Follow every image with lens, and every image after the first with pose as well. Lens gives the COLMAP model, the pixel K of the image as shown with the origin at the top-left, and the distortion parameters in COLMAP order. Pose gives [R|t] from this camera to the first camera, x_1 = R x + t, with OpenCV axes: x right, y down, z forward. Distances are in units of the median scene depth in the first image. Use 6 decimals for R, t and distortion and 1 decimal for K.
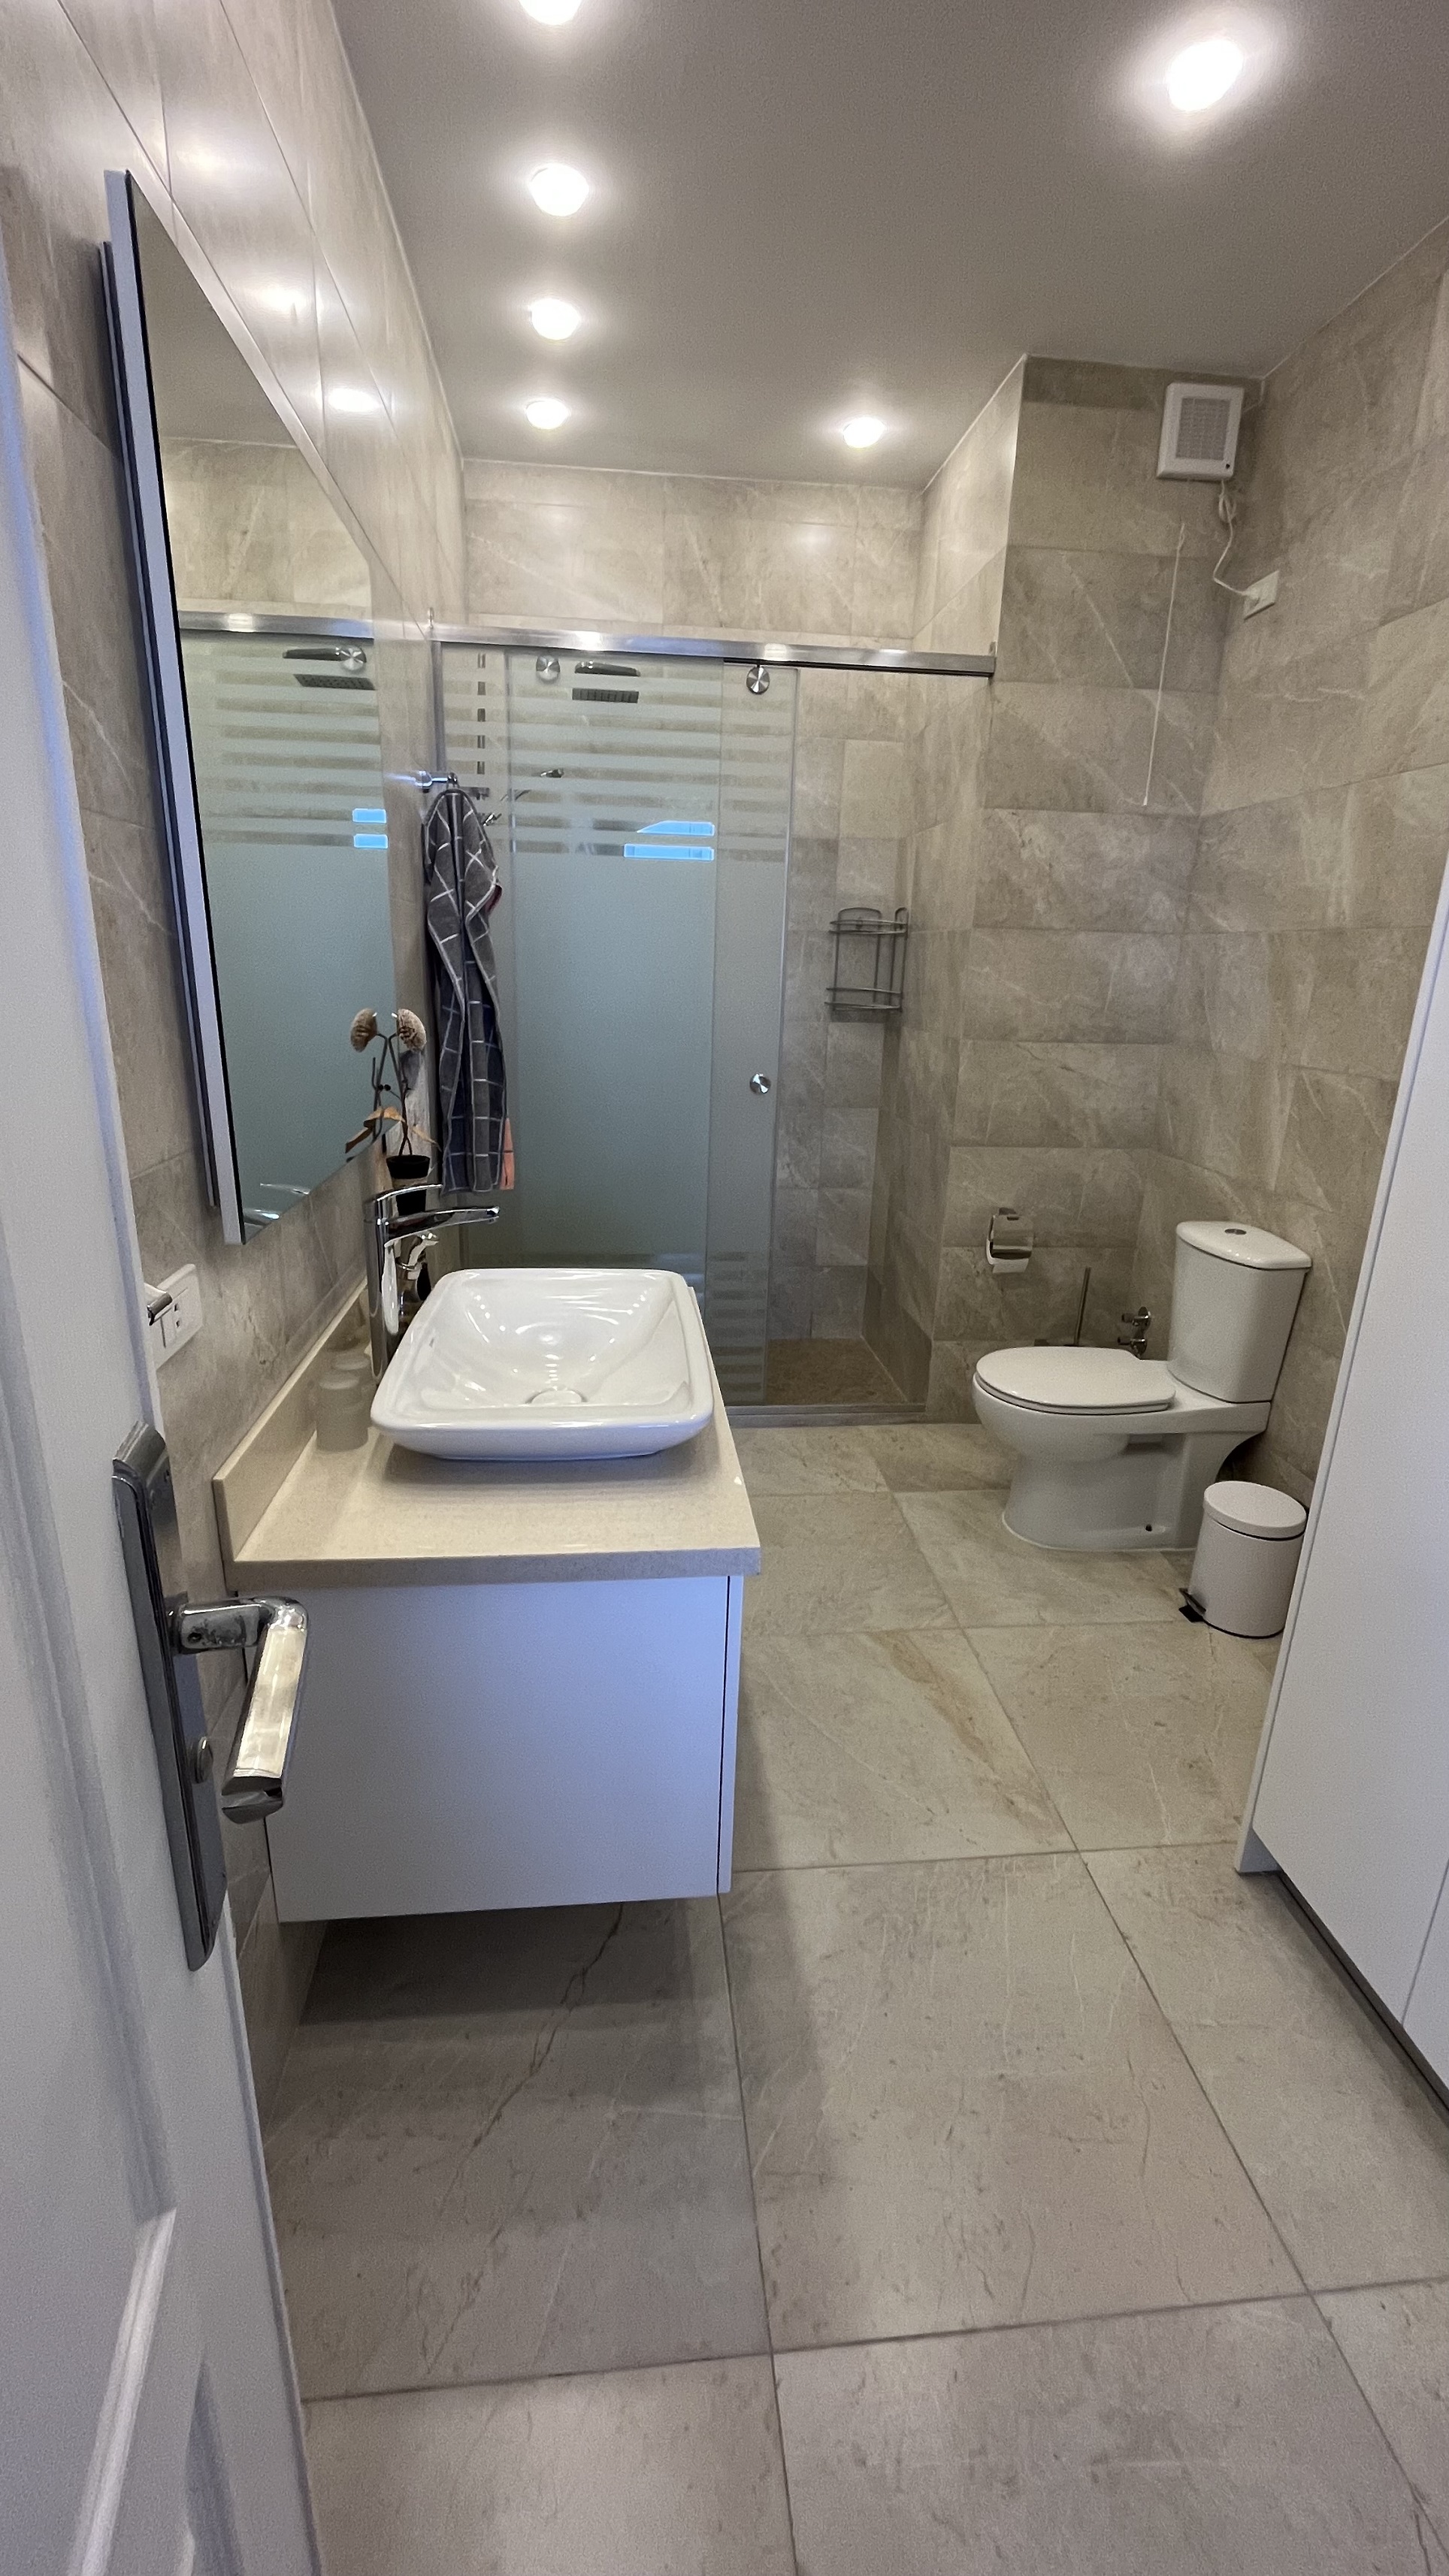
lens RADIAL K [[1051.7, 0, 715.5], [0, 1051.7, 1293.5], [0, 0, 1]] dist [0.001847, 0.000157]
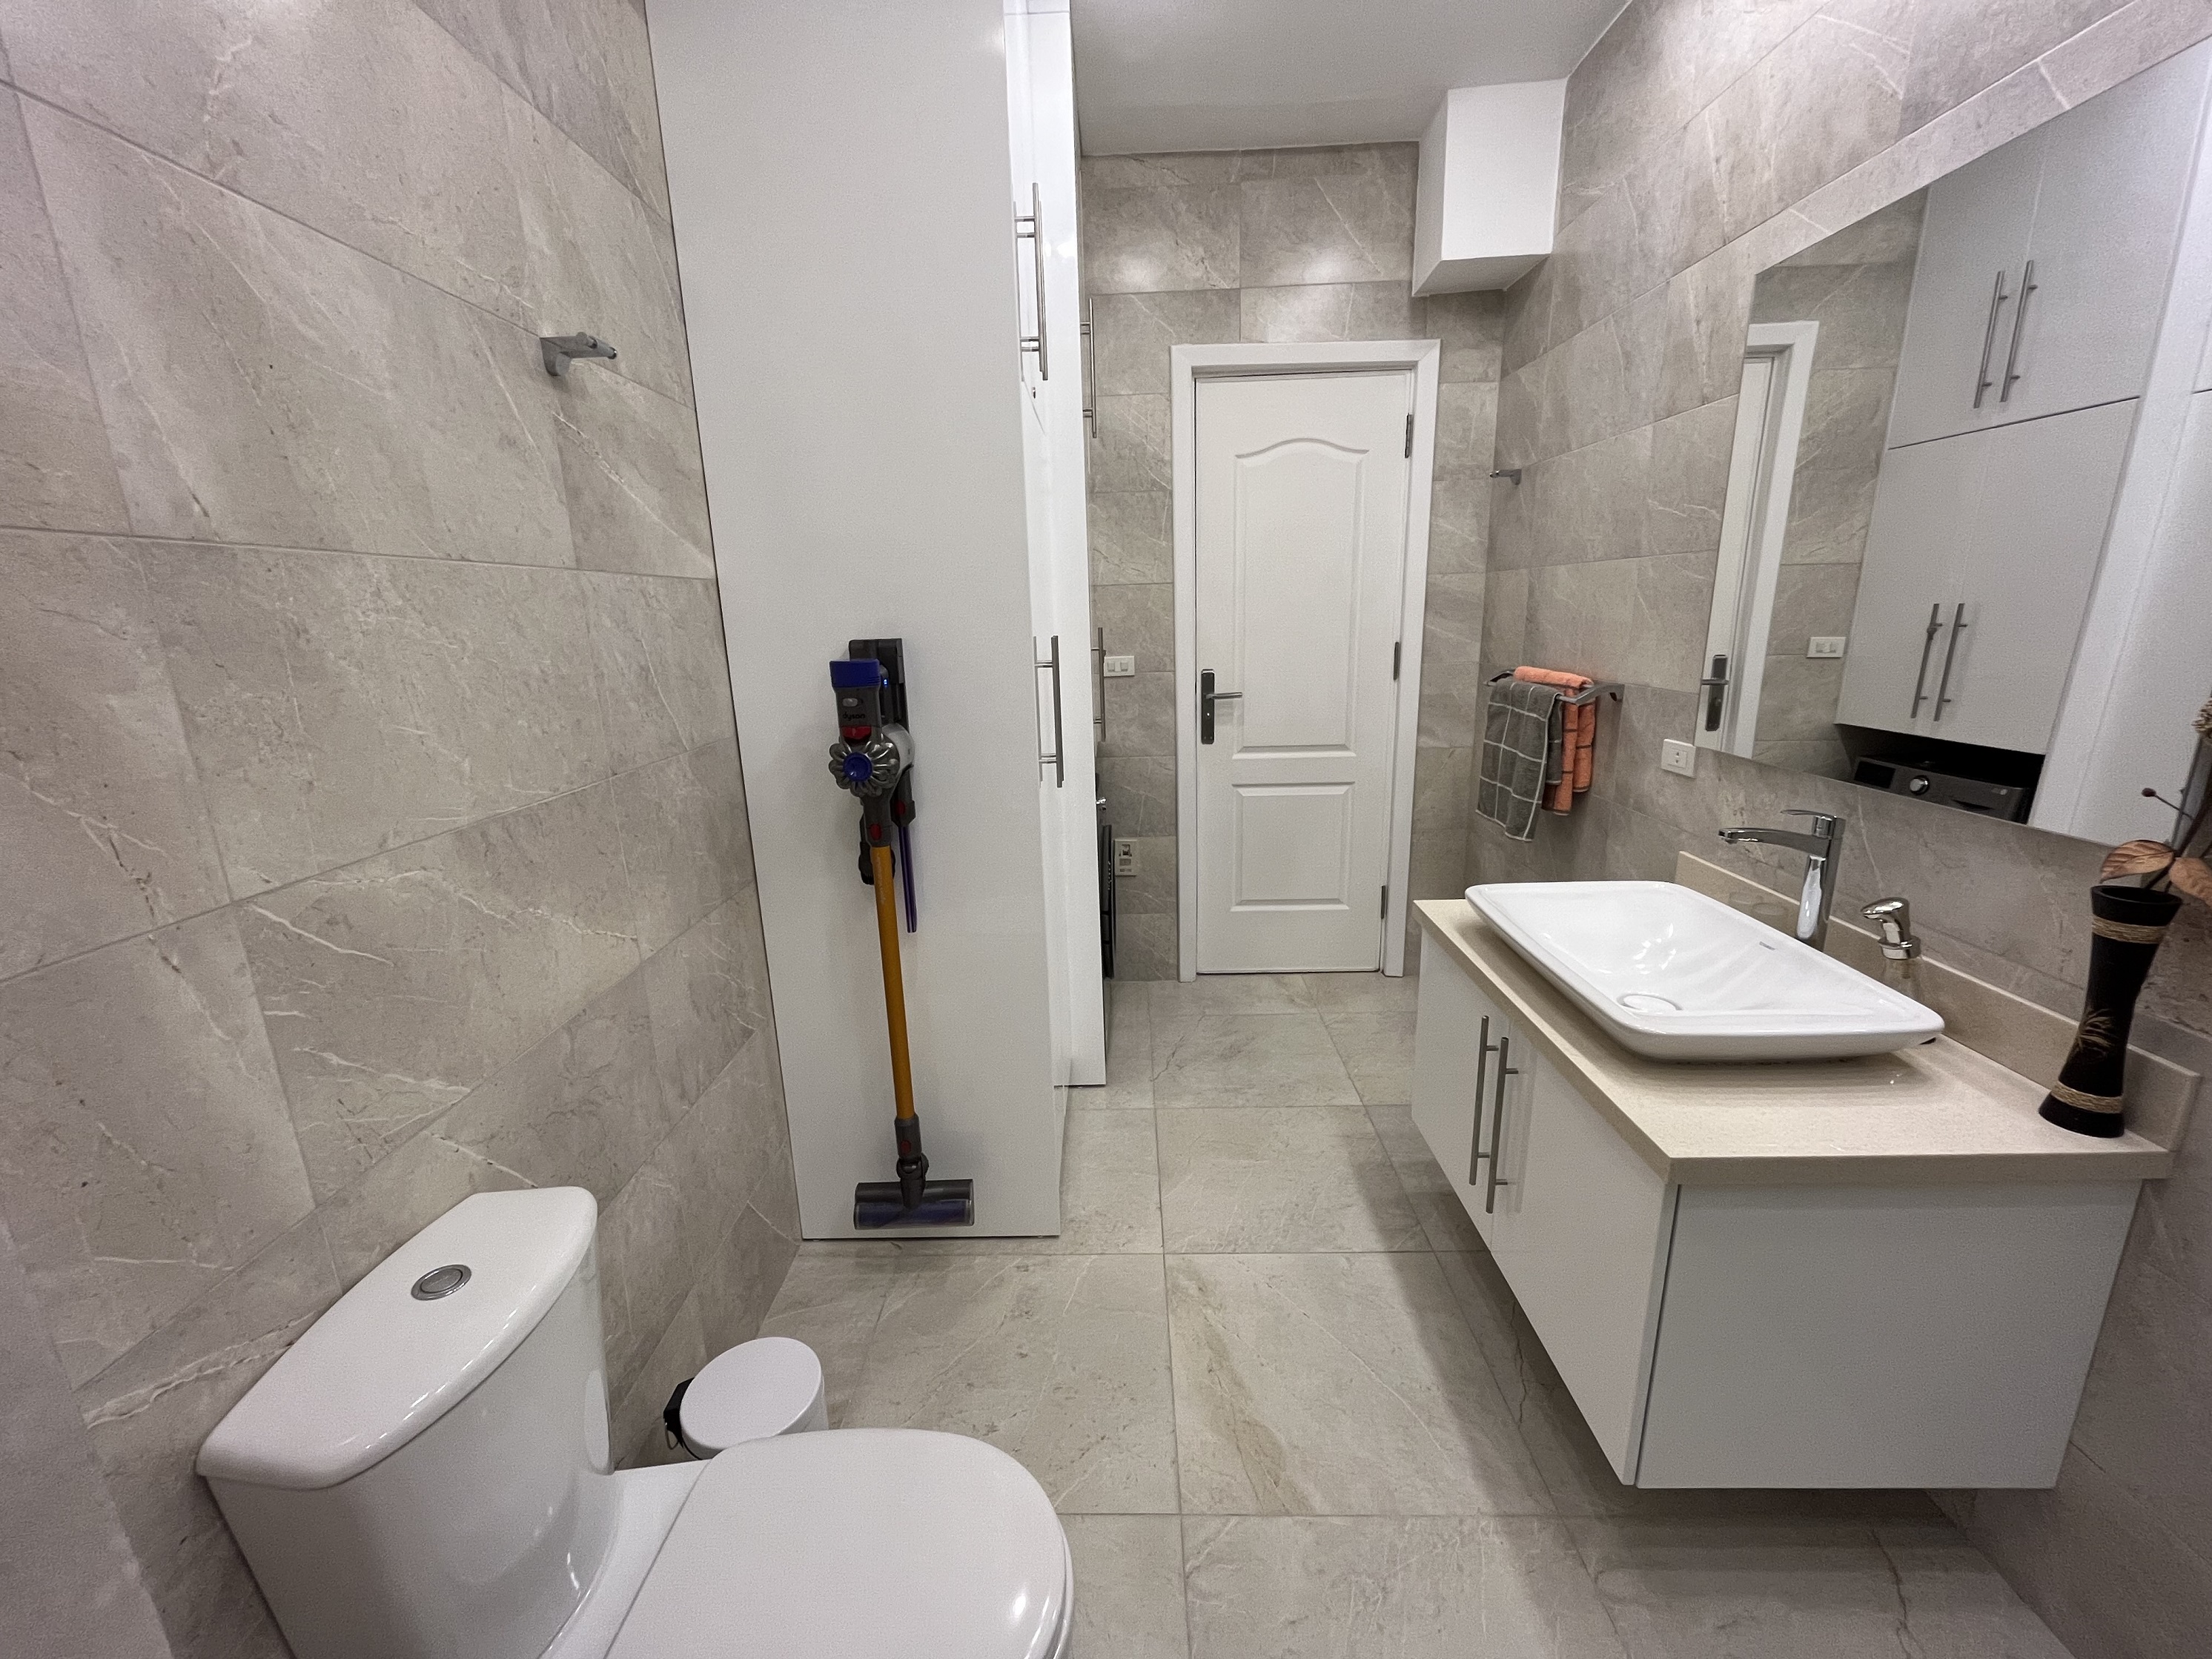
lens RADIAL K [[884.7, 0, 1099.1], [0, 884.7, 833.2], [0, 0, 1]] dist [-0.001698, -0.000083]
pose [[-0.992307, -0.028343, 0.120512, 0.249281], [0.038724, 0.853535, 0.519595, -0.440190], [-0.117588, 0.520265, -0.845871, 1.388099]]
